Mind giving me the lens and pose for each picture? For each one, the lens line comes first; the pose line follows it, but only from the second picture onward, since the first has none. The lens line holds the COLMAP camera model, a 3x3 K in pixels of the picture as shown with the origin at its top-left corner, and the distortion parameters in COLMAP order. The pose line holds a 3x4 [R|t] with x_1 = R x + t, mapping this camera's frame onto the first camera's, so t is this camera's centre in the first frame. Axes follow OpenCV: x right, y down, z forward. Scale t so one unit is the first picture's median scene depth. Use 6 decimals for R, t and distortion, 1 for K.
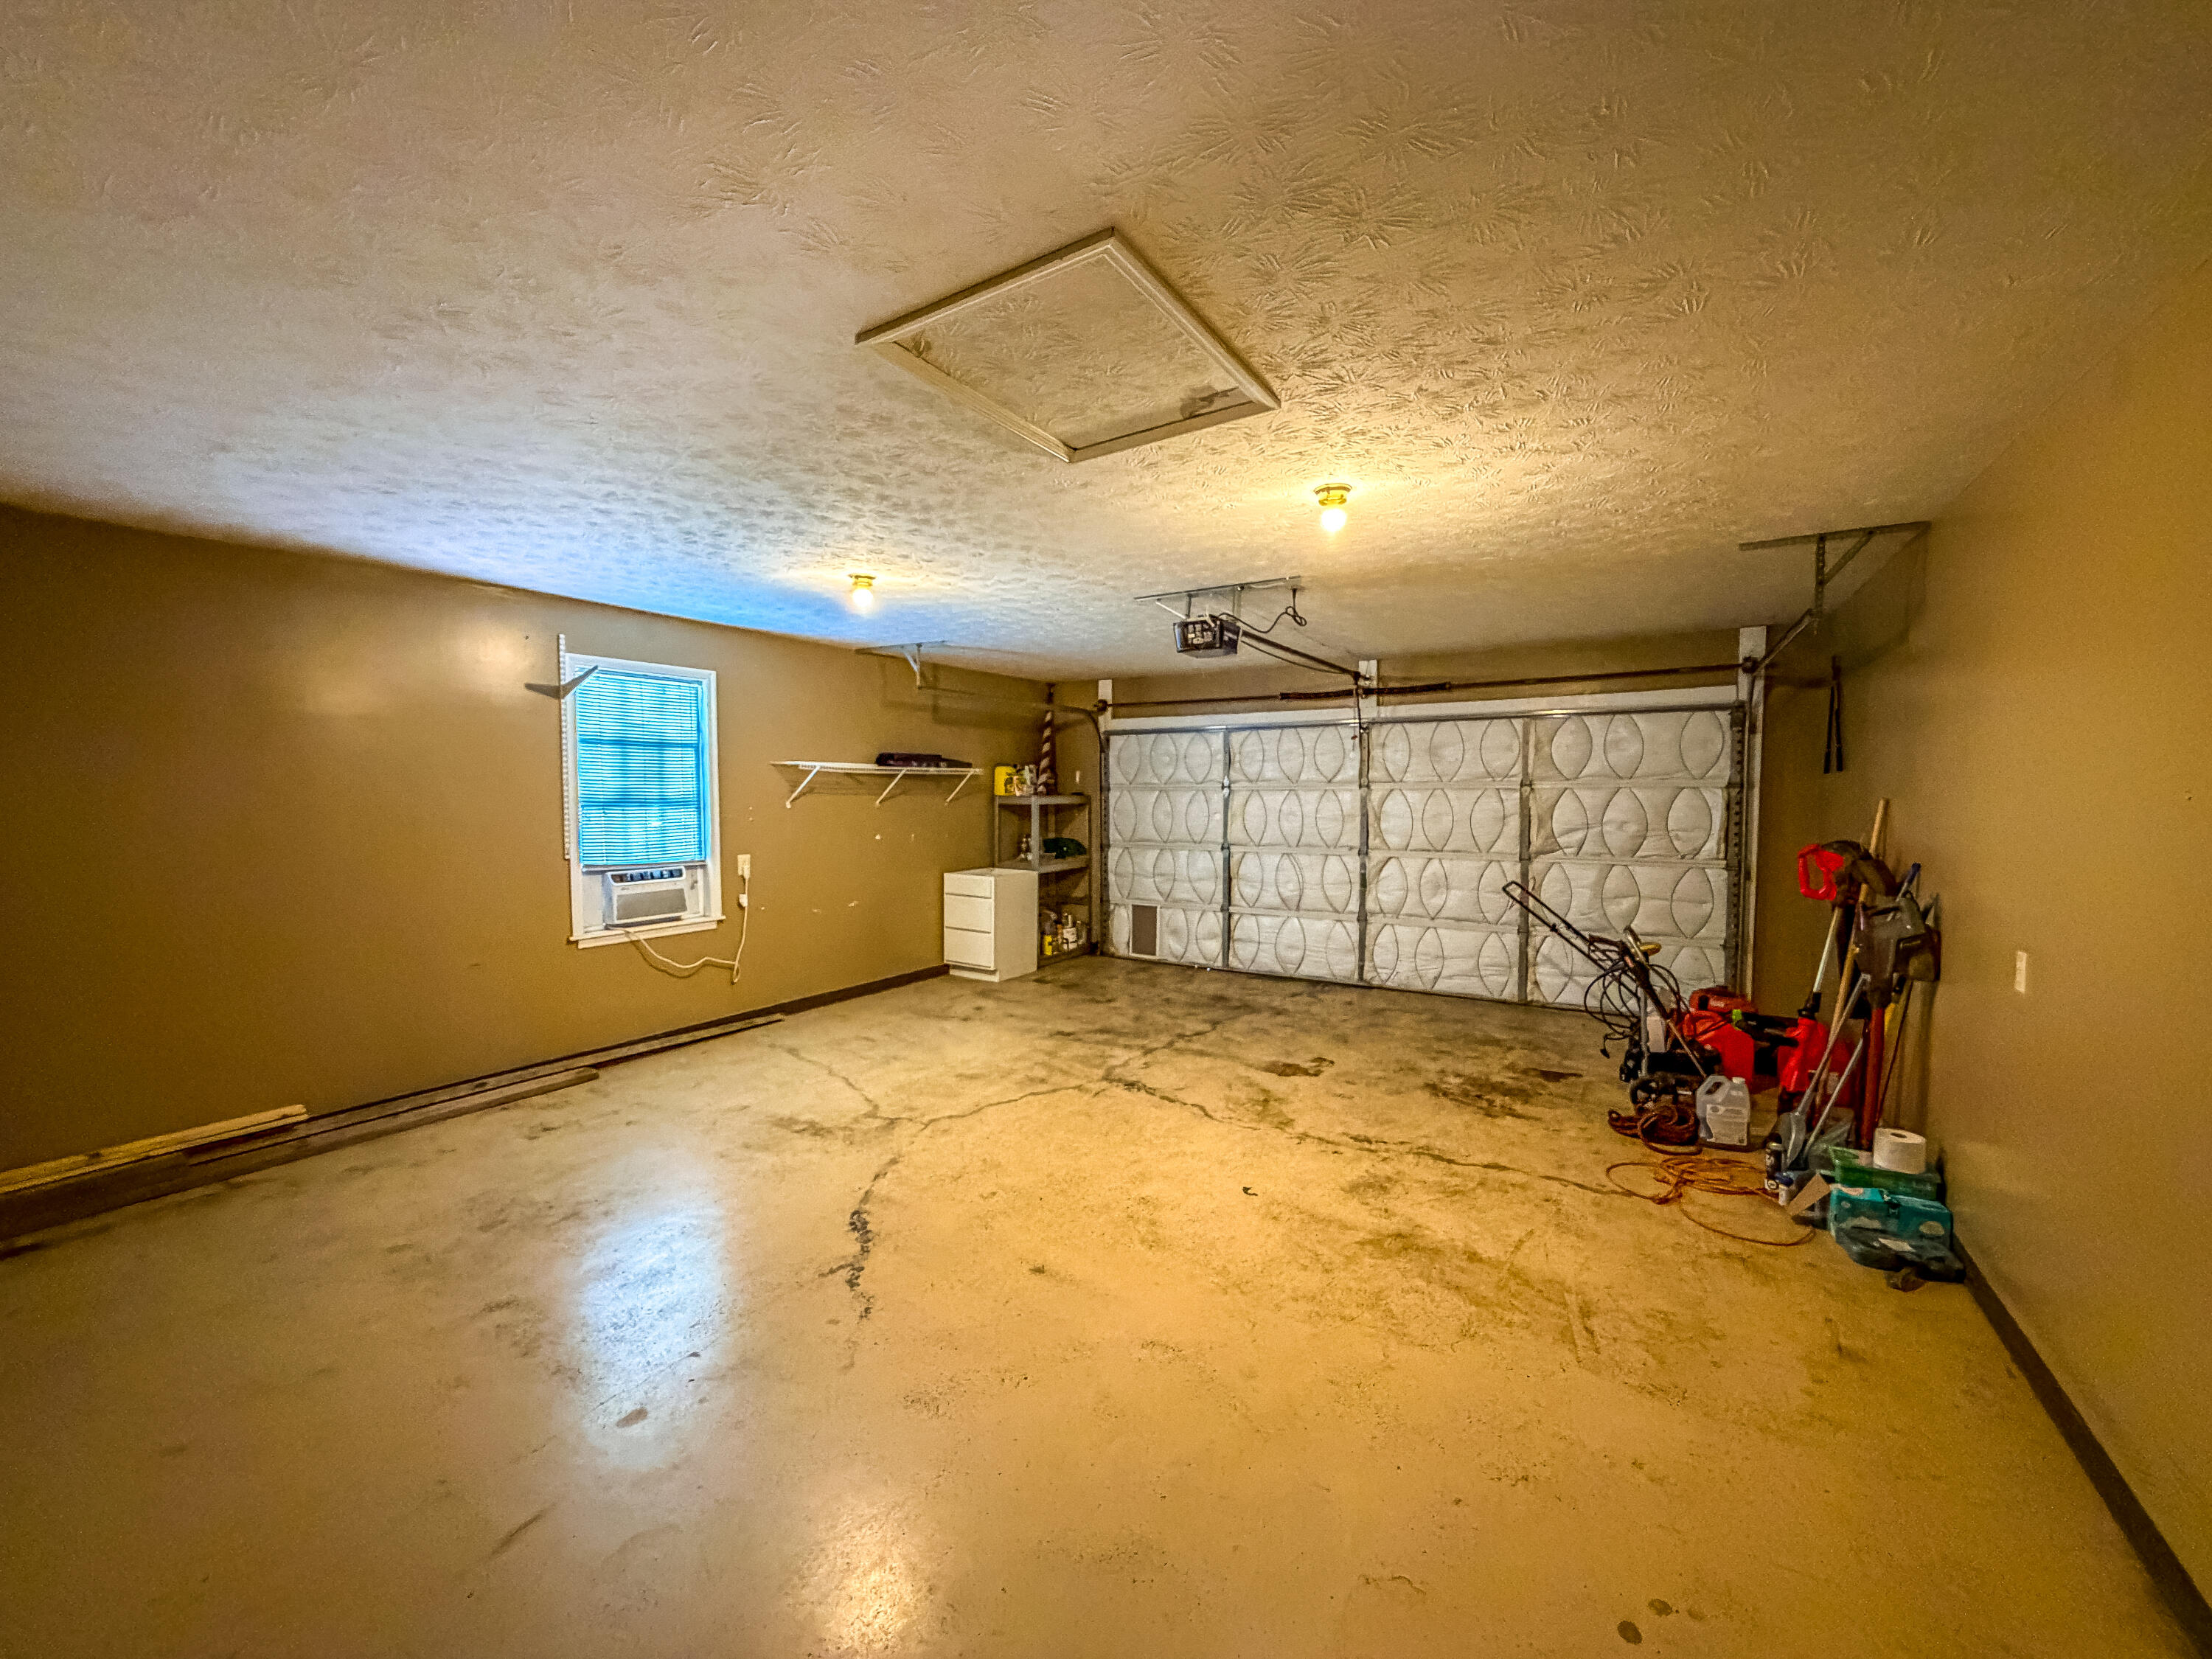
lens RADIAL K [[895.3, 0, 1097.0], [0, 895.3, 824.7], [0, 0, 1]] dist [0.000021, -0.000016]
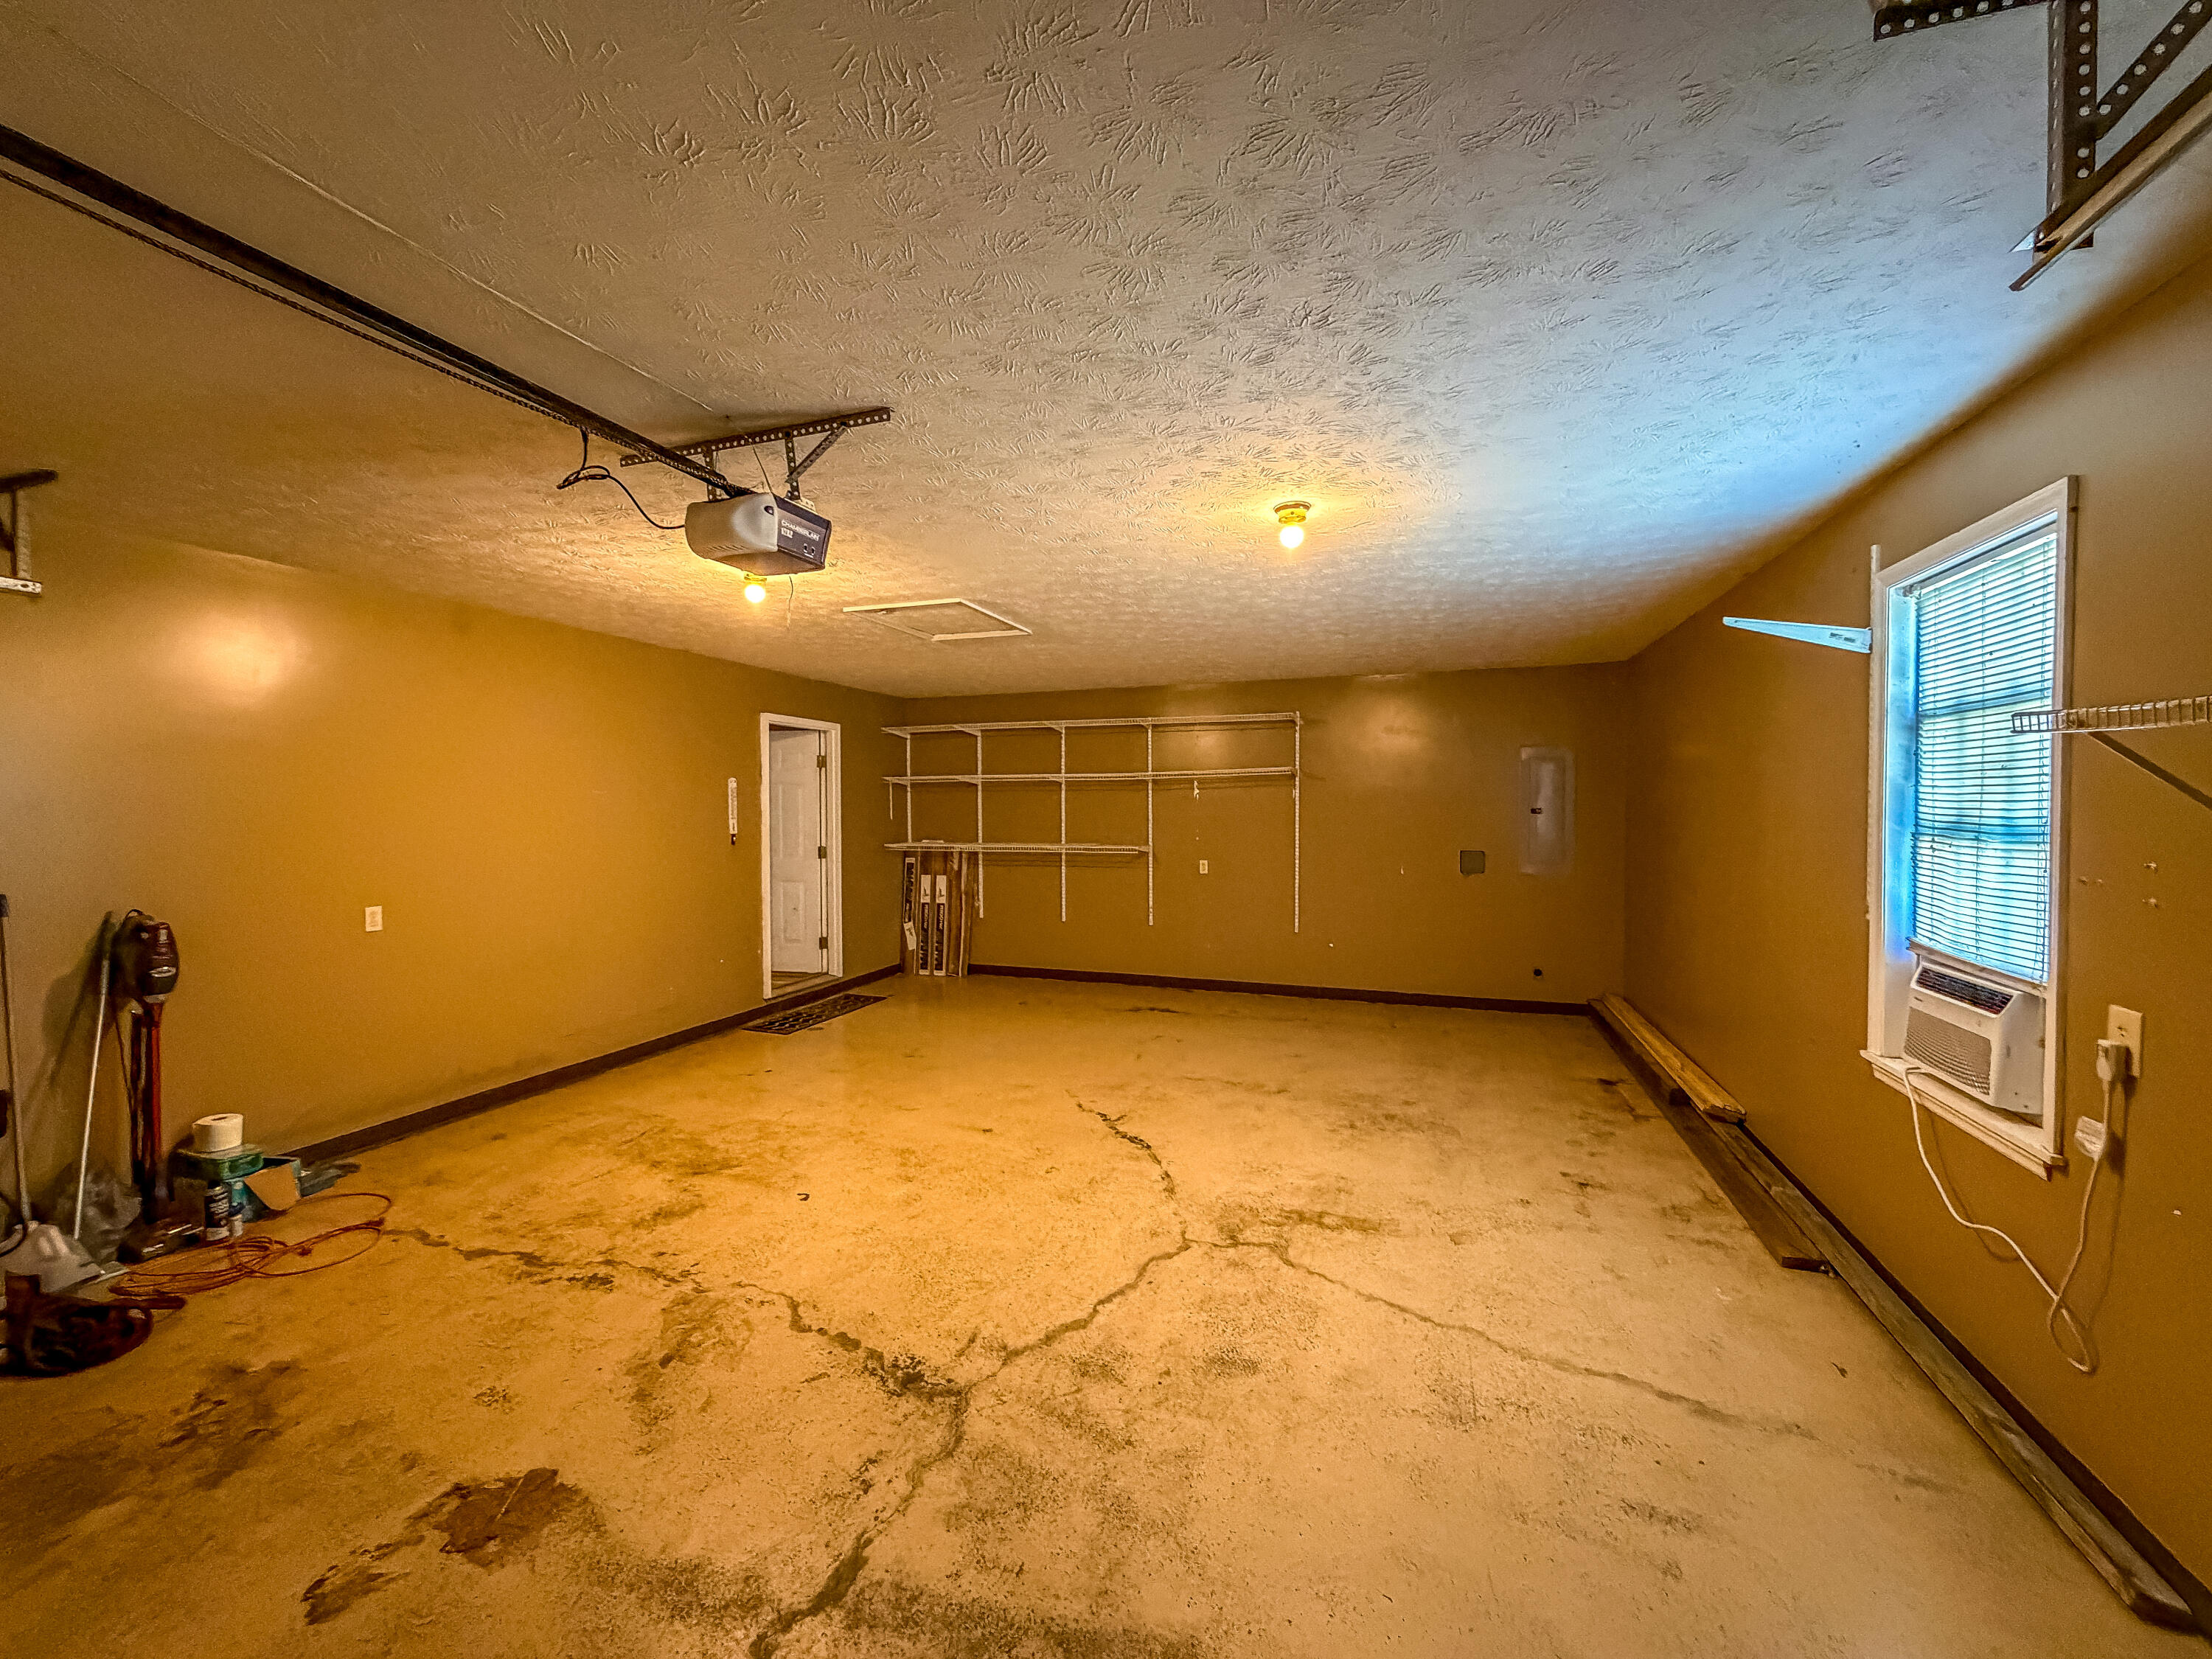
lens RADIAL K [[895.3, 0, 1097.0], [0, 895.3, 824.7], [0, 0, 1]] dist [0.000021, -0.000016]
pose [[-0.978245, 0.007313, -0.207325, 0.041410], [-0.005340, 0.998160, 0.060402, -0.066703], [0.207385, 0.060195, -0.976406, 1.690187]]
